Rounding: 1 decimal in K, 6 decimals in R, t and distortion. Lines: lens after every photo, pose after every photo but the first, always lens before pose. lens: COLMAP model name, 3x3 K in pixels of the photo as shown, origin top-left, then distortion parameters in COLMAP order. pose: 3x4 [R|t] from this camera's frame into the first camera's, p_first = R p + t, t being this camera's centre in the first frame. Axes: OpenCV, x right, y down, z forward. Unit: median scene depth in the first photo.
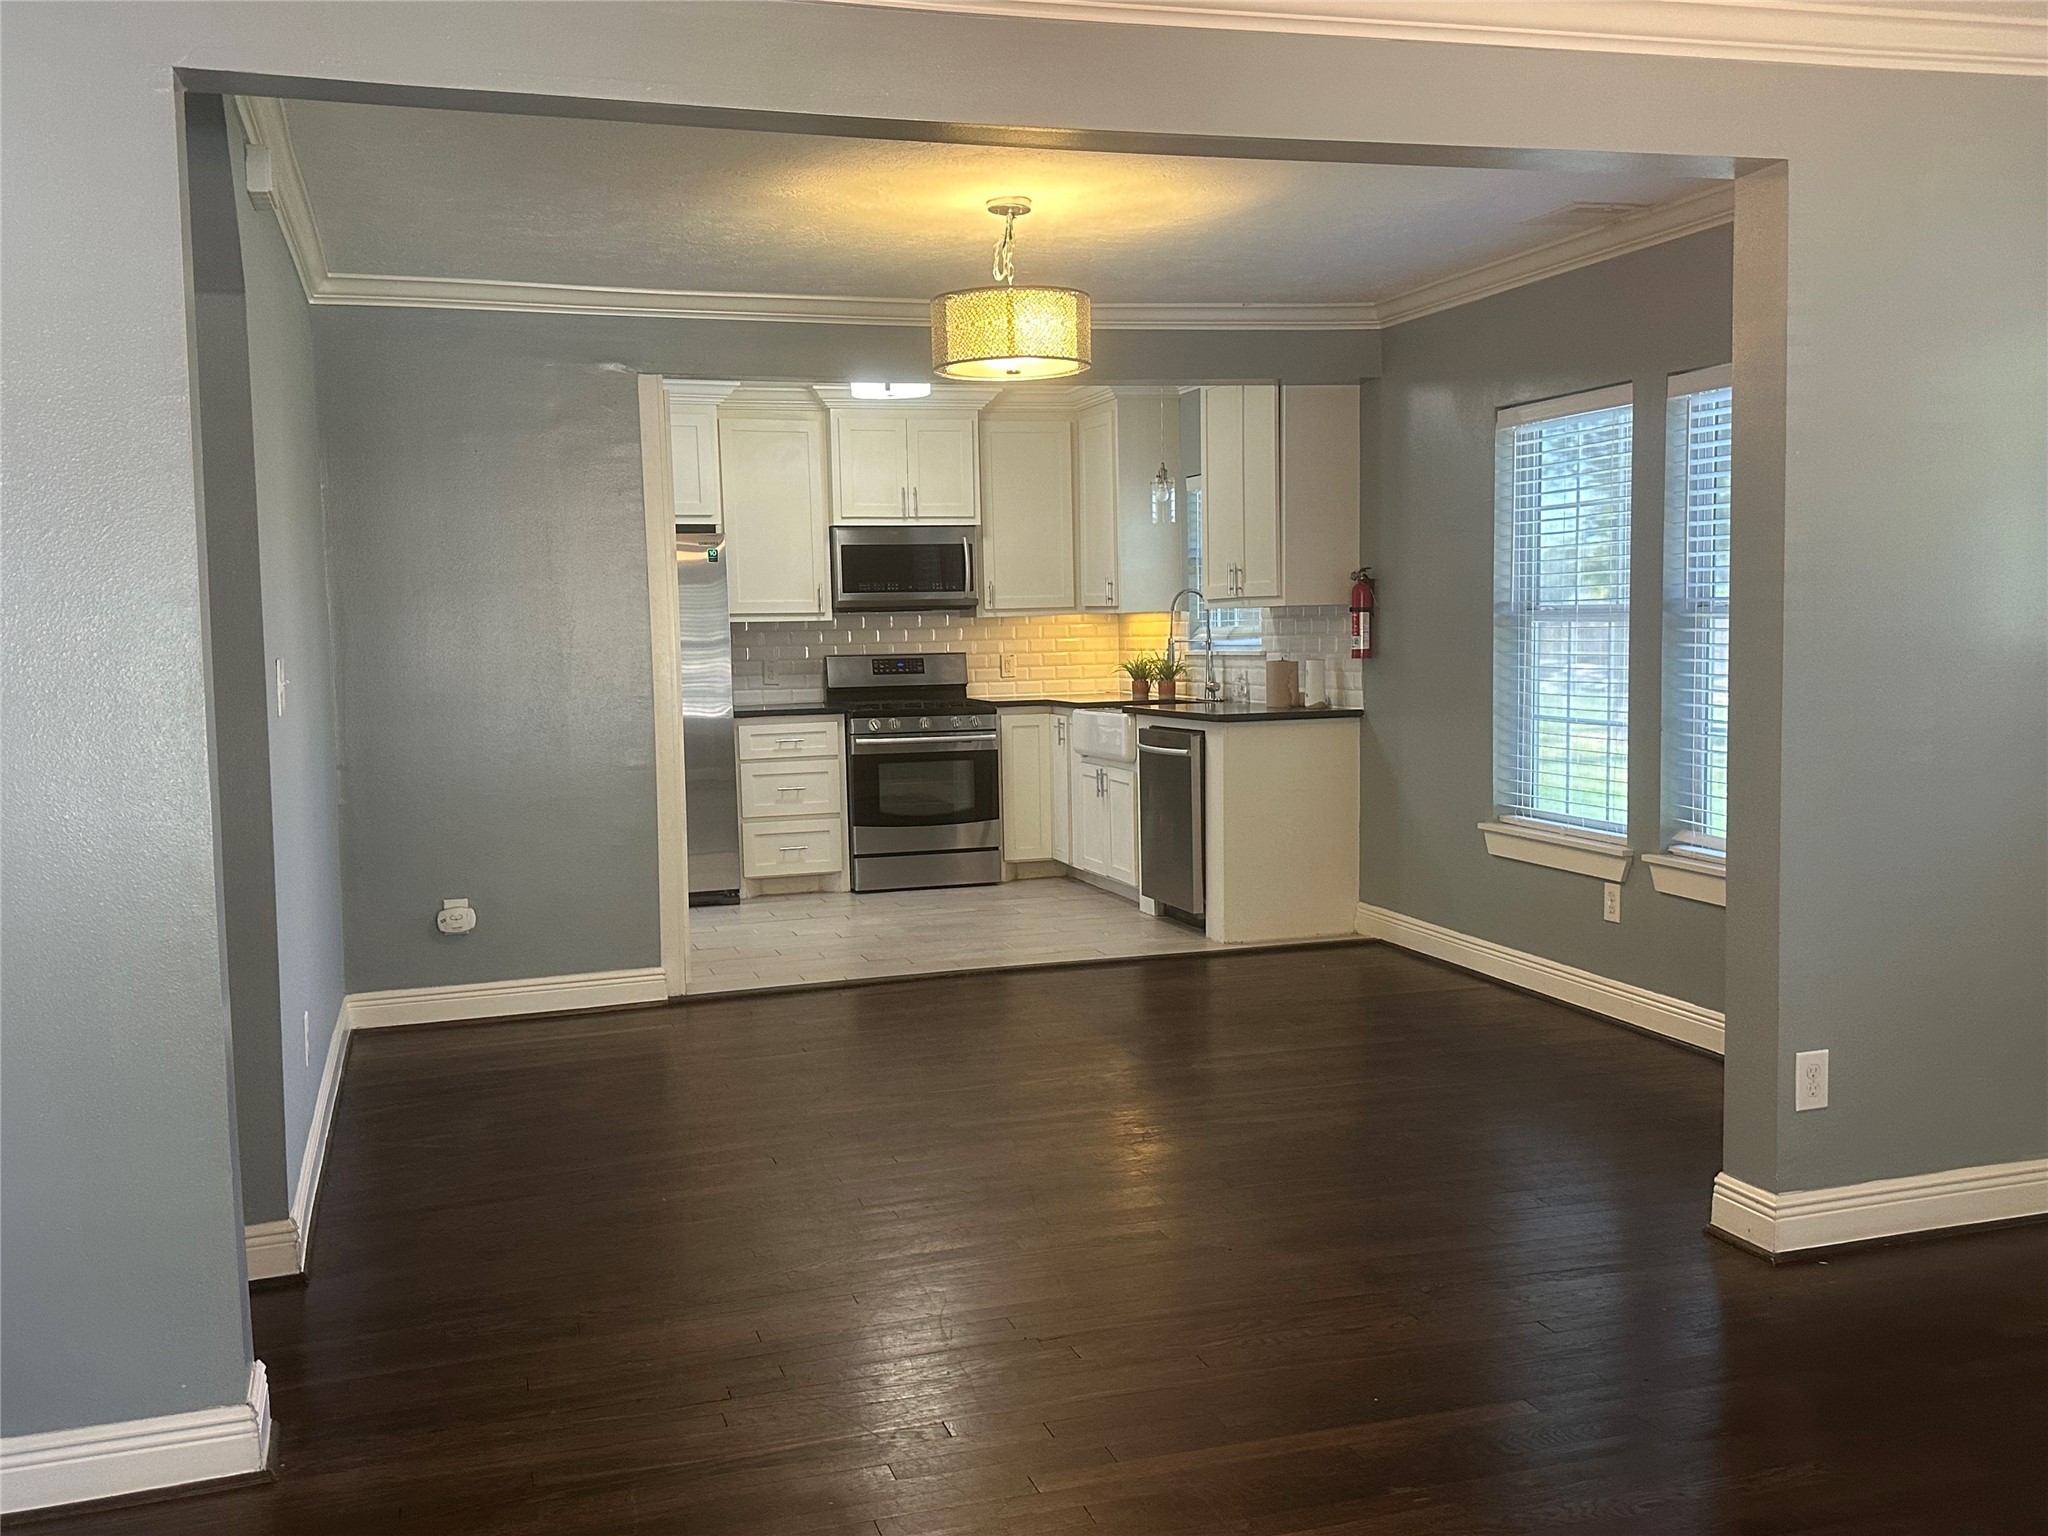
lens RADIAL K [[1850.7, 0, 1026.4], [0, 1850.7, 772.6], [0, 0, 1]] dist [0.010235, 0.000488]
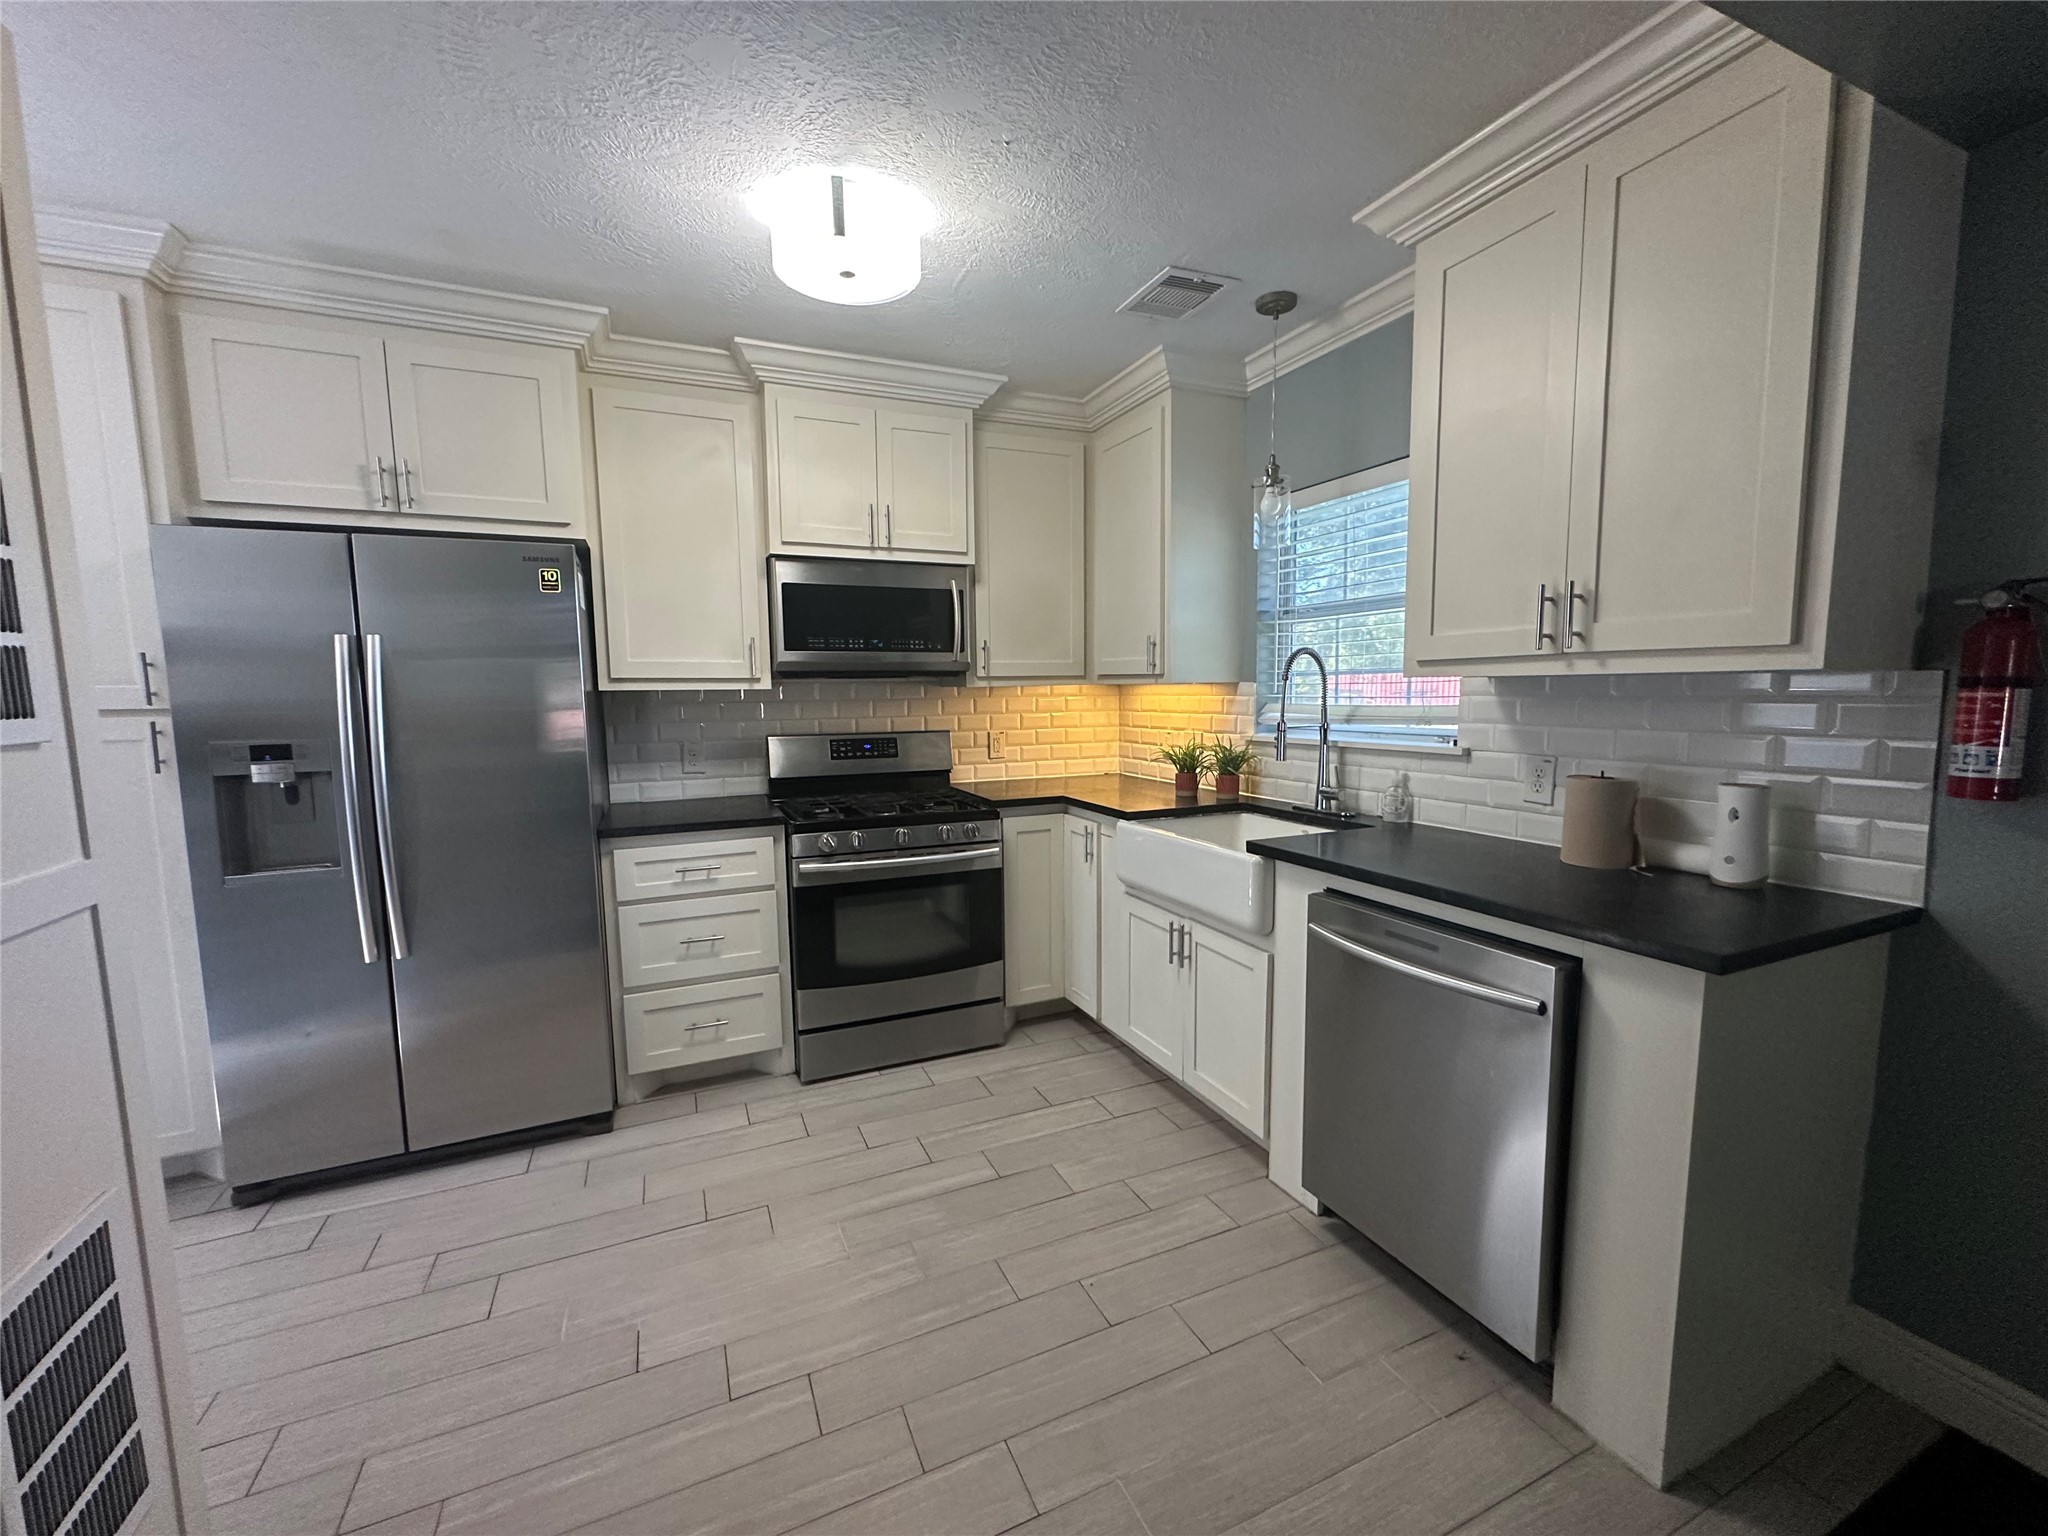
lens RADIAL K [[828.8, 0, 1019.6], [0, 828.8, 767.0], [0, 0, 1]] dist [-0.000162, -0.000013]
pose [[0.993378, 0.000556, 0.114893, -0.046147], [-0.002168, 0.999901, 0.013901, -0.056922], [-0.114874, -0.014058, 0.993281, 0.673293]]
